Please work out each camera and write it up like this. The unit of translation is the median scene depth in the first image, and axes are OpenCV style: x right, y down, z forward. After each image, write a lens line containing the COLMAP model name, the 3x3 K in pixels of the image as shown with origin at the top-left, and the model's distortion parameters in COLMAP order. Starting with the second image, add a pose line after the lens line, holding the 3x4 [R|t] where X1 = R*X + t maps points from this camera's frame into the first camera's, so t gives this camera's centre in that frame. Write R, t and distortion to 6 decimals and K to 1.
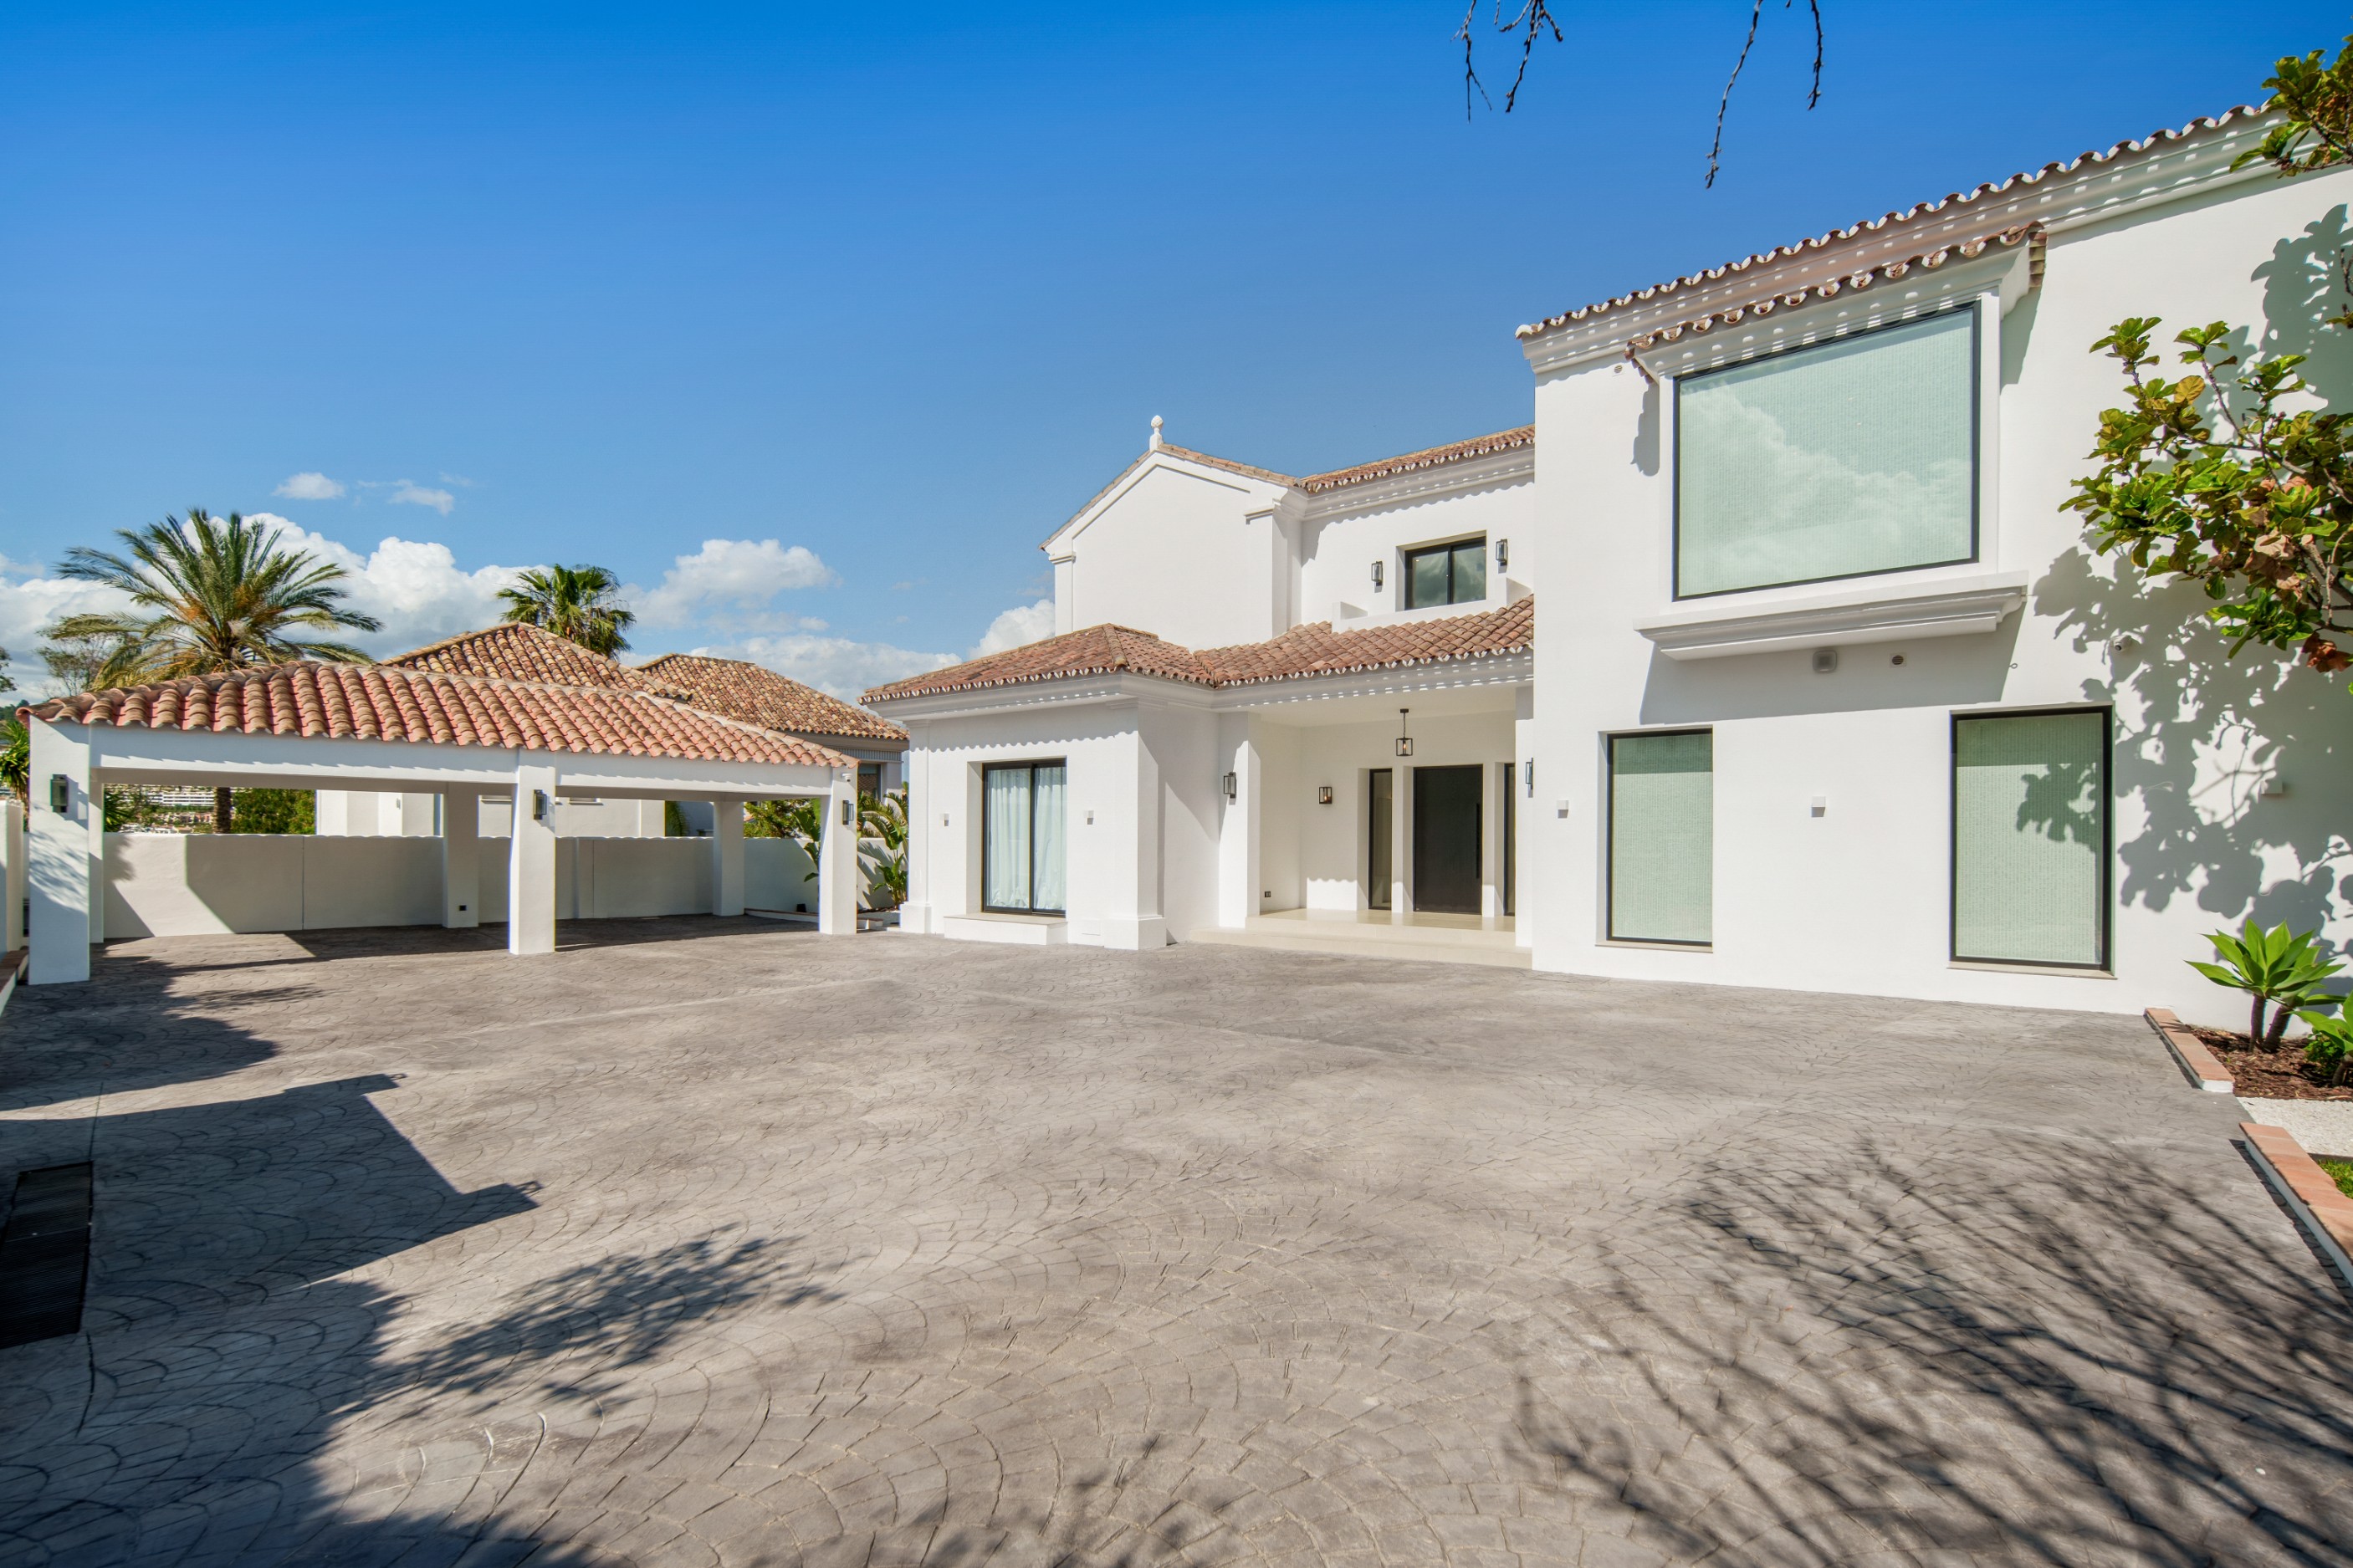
lens RADIAL K [[1058.2, 0, 1176.8], [0, 1058.2, 836.6], [0, 0, 1]] dist [0.000447, -0.000452]
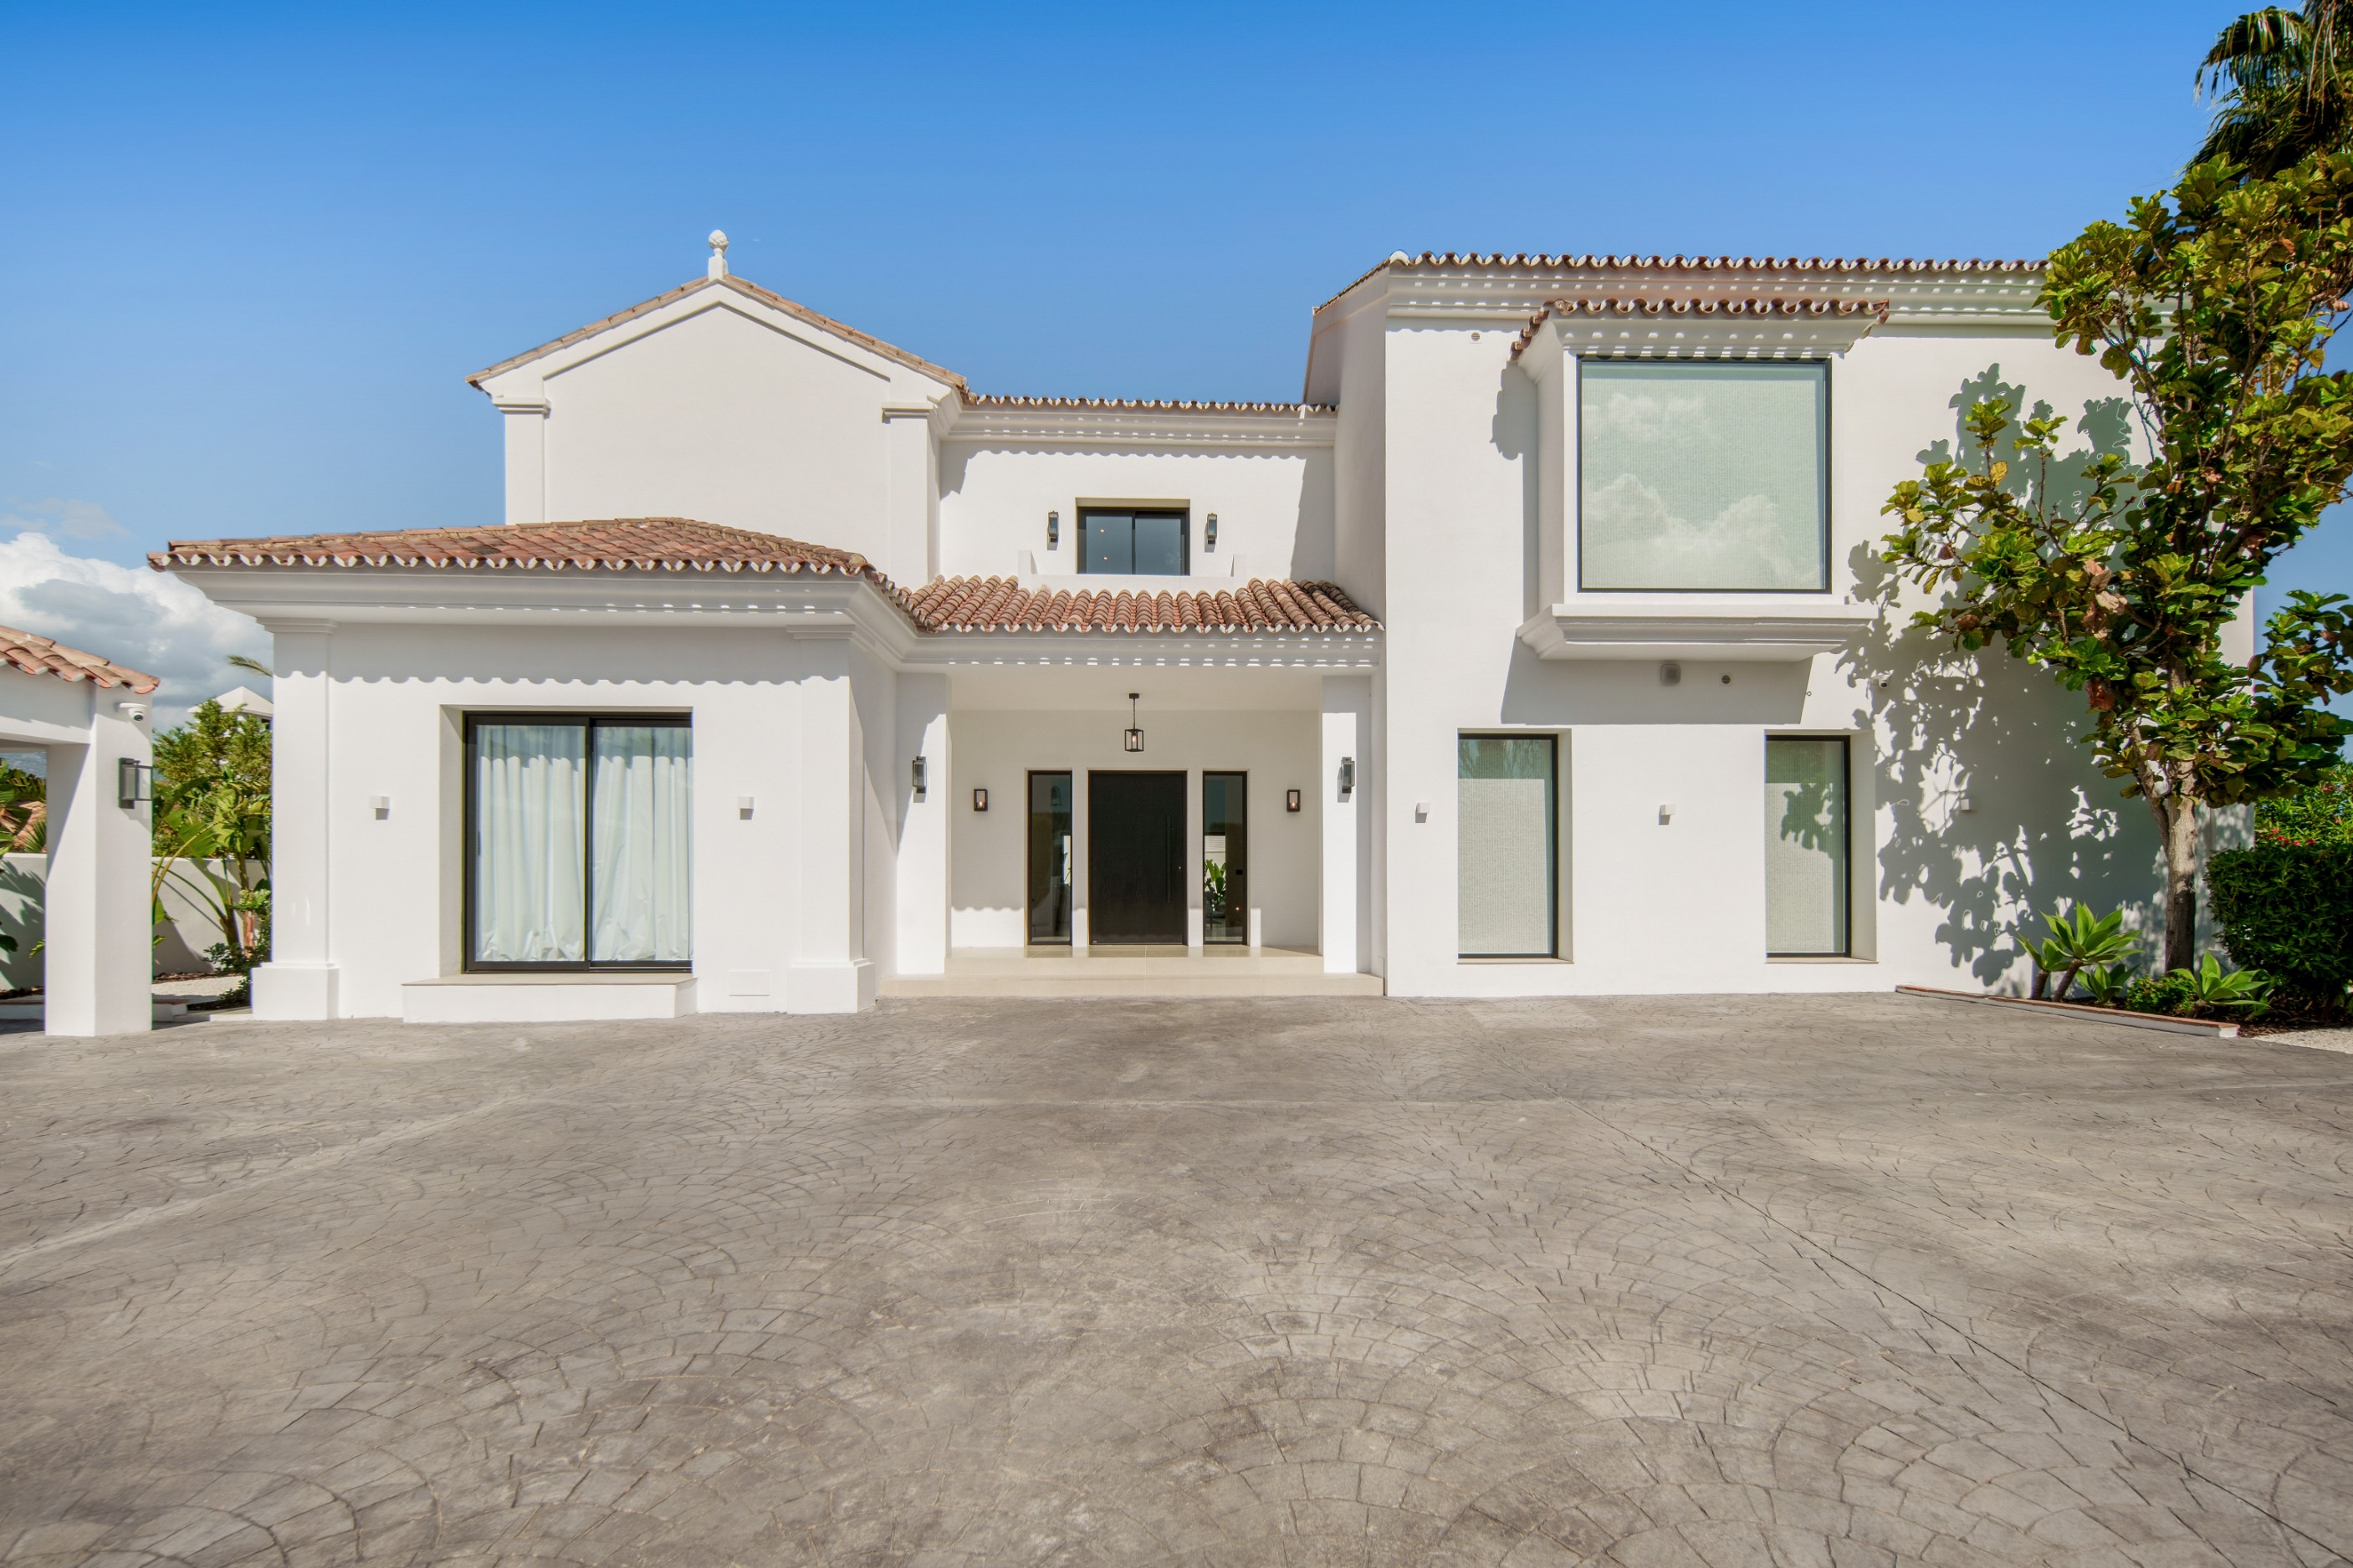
lens RADIAL K [[1074.3, 0, 1176.5], [0, 1074.3, 893.8], [0, 0, 1]] dist [0.001967, 0.000464]
pose [[0.760828, -0.005660, 0.648929, -0.395386], [0.001709, 0.999976, 0.006719, 0.037534], [-0.648952, -0.004003, 0.760819, 0.457868]]
